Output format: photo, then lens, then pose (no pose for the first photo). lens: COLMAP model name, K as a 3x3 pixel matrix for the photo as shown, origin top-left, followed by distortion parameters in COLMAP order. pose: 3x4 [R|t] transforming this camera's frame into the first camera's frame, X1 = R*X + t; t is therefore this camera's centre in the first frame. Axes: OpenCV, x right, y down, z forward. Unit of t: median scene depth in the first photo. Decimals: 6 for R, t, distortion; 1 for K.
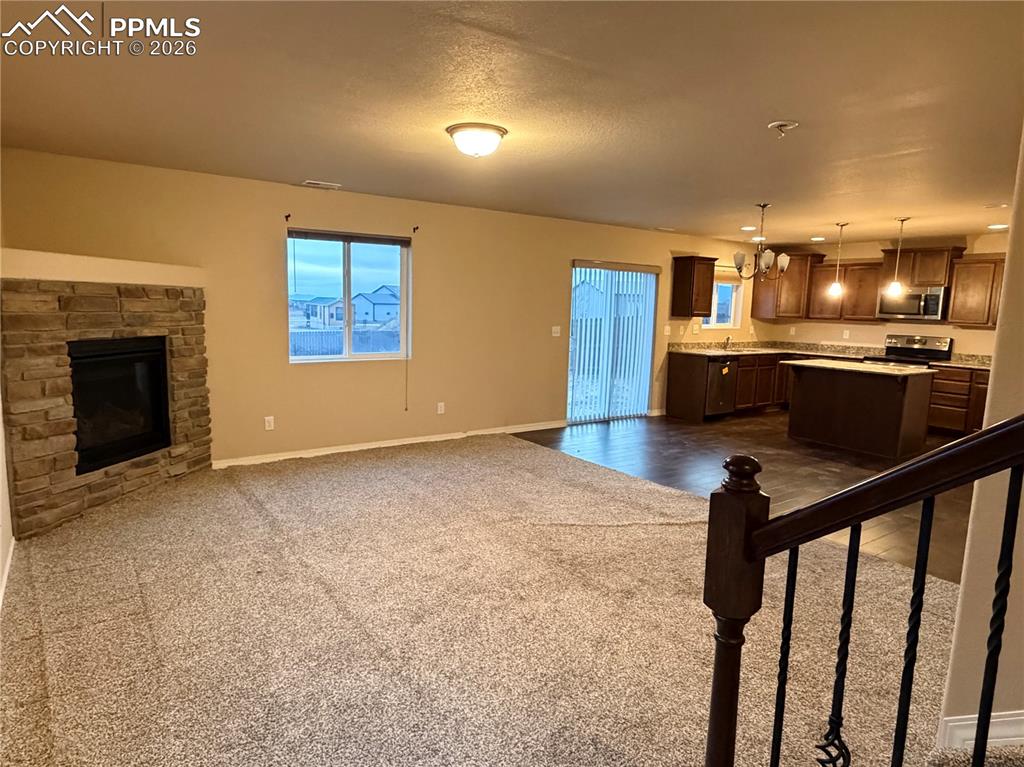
lens RADIAL K [[610.6, 0, 516.3], [0, 610.6, 383.8], [0, 0, 1]] dist [0.006265, -0.006895]
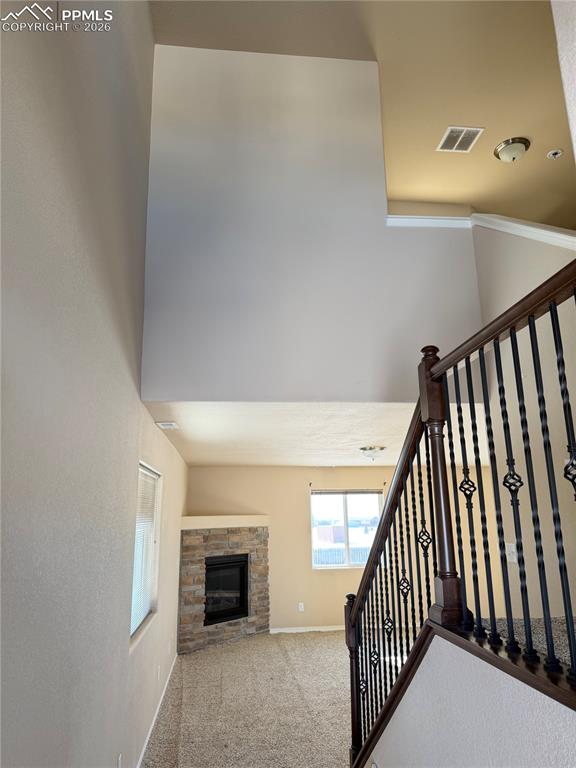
lens RADIAL K [[531.5, 0, 296.1], [0, 531.5, 378.8], [0, 0, 1]] dist [0.003077, -0.021413]
pose [[0.878692, -0.162207, -0.448987, 0.478009], [-0.019203, 0.927734, -0.372747, 0.038791], [0.477003, 0.336151, 0.812078, -0.566245]]
